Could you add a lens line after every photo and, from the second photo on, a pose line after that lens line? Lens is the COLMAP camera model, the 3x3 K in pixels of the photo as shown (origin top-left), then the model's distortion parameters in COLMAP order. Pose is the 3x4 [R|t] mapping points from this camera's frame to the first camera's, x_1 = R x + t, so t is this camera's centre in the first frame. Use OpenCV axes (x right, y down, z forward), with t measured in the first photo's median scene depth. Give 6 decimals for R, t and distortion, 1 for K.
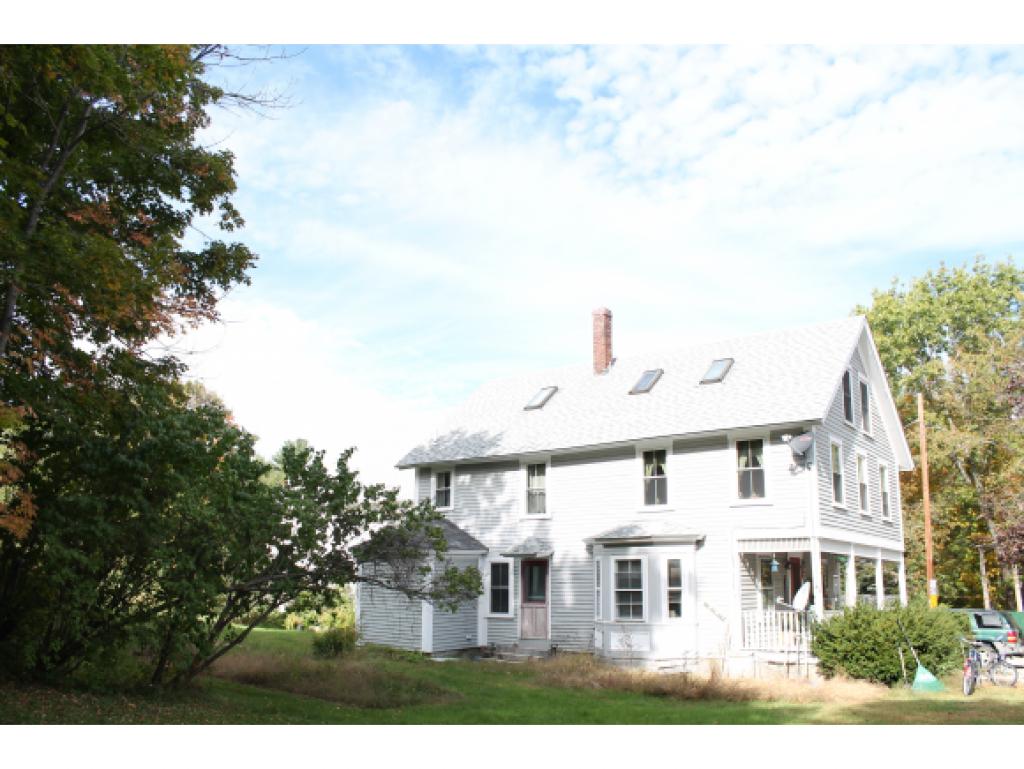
lens RADIAL K [[844.7, 0, 513.0], [0, 844.7, 434.2], [0, 0, 1]] dist [-0.179386, 0.154451]
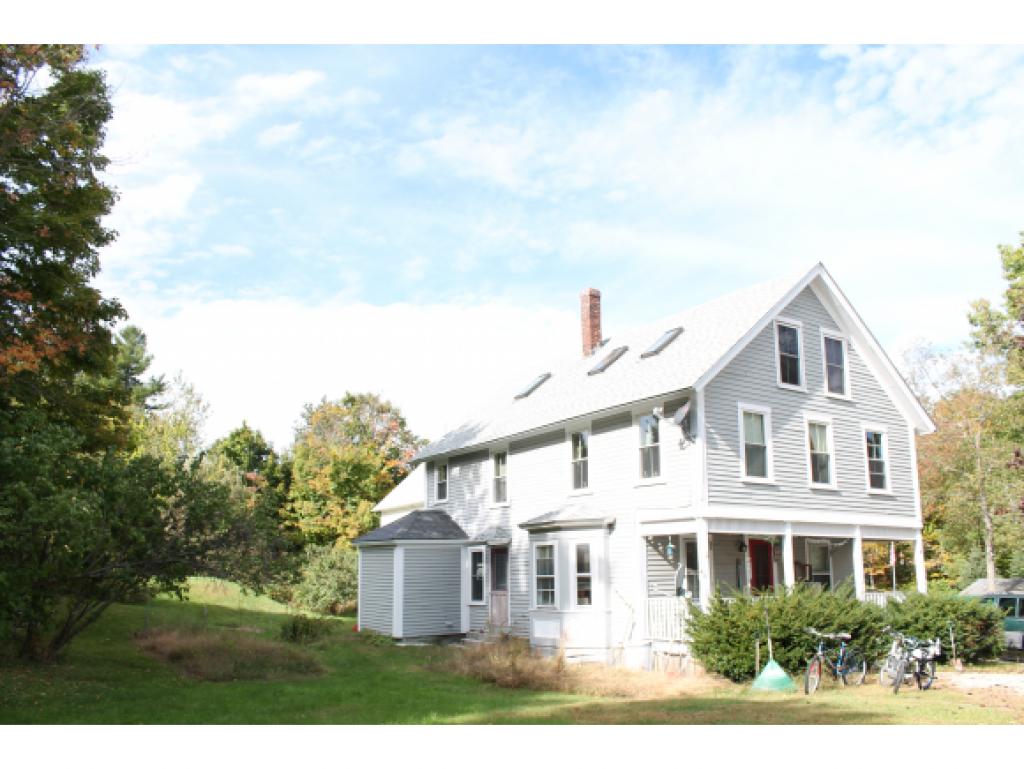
lens RADIAL K [[844.7, 0, 513.0], [0, 844.7, 434.2], [0, 0, 1]] dist [-0.179386, 0.154451]
pose [[0.942245, -0.069211, -0.327694, 0.396842], [0.072019, 0.997397, -0.003575, 0.018698], [0.327089, -0.020232, 0.944777, 0.054757]]
